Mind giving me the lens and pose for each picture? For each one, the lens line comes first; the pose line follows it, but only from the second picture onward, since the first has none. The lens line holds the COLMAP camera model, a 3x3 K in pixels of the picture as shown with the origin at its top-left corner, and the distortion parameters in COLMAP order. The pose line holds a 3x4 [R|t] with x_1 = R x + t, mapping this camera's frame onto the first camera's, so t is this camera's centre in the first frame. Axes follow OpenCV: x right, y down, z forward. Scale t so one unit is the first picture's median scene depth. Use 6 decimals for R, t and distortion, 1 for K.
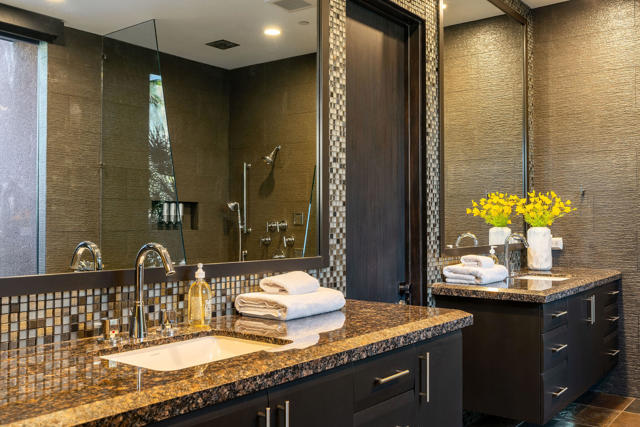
lens RADIAL K [[631.0, 0, 320.0], [0, 631.0, 213.5], [0, 0, 1]] dist [0.004220, -0.002345]
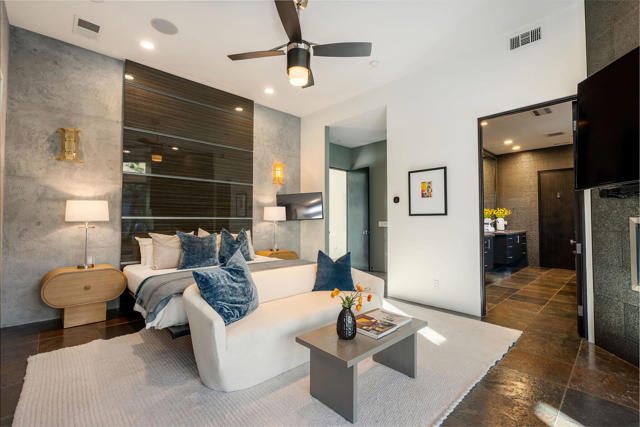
lens RADIAL K [[290.6, 0, 320.0], [0, 290.6, 213.5], [0, 0, 1]] dist [-0.010573, 0.000180]
pose [[0.986166, -0.002748, -0.165738, -0.379751], [0.000647, 0.999919, -0.012729, 0.015403], [0.165760, 0.012446, 0.986088, -0.764060]]
